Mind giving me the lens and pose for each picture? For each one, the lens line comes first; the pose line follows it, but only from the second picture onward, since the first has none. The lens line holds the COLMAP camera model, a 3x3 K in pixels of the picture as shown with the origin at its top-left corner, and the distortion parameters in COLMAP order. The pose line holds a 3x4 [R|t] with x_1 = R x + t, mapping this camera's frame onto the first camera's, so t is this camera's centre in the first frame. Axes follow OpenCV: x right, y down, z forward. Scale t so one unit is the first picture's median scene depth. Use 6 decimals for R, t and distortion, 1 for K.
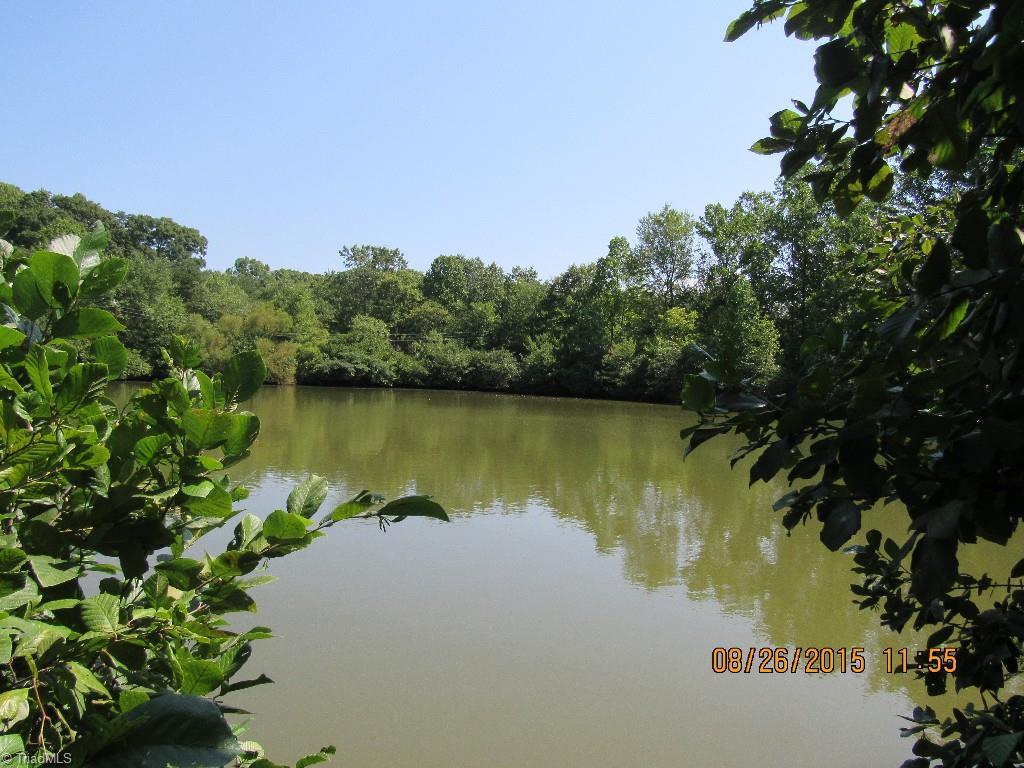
lens RADIAL K [[725.0, 0, 512.0], [0, 725.0, 384.0], [0, 0, 1]] dist [-0.041763, 0.020525]
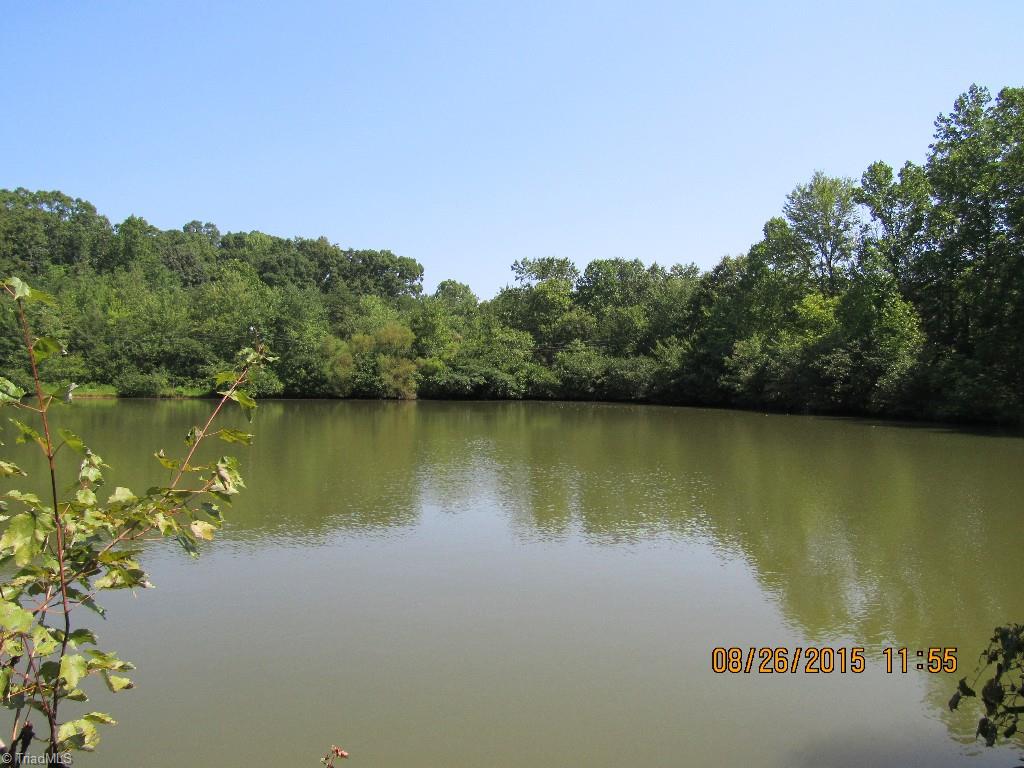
lens RADIAL K [[725.0, 0, 512.0], [0, 725.0, 384.0], [0, 0, 1]] dist [-0.041763, 0.020525]
pose [[0.914788, -0.029104, -0.402885, 0.207779], [0.020743, 0.999470, -0.025101, 0.007223], [0.403402, 0.014605, 0.914907, 0.105164]]
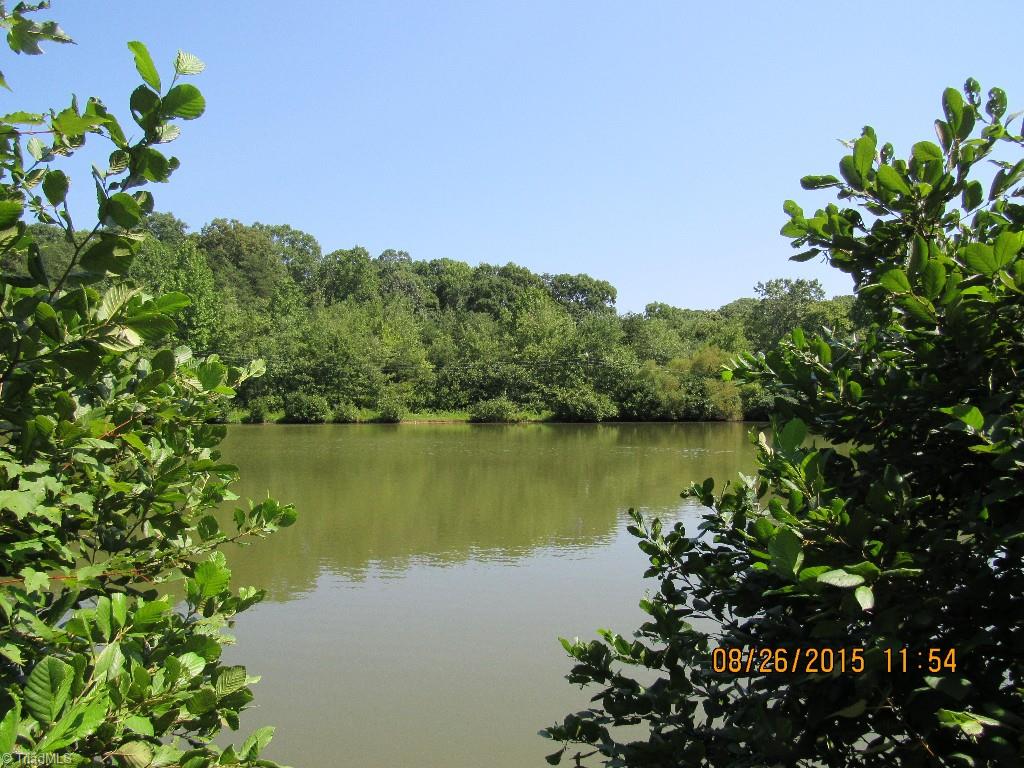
lens RADIAL K [[725.0, 0, 512.0], [0, 725.0, 384.0], [0, 0, 1]] dist [-0.041763, 0.020525]
pose [[0.881987, -0.051682, -0.468431, -0.089991], [0.030371, 0.998136, -0.052940, -0.005973], [0.470293, 0.032466, 0.881913, -0.067158]]
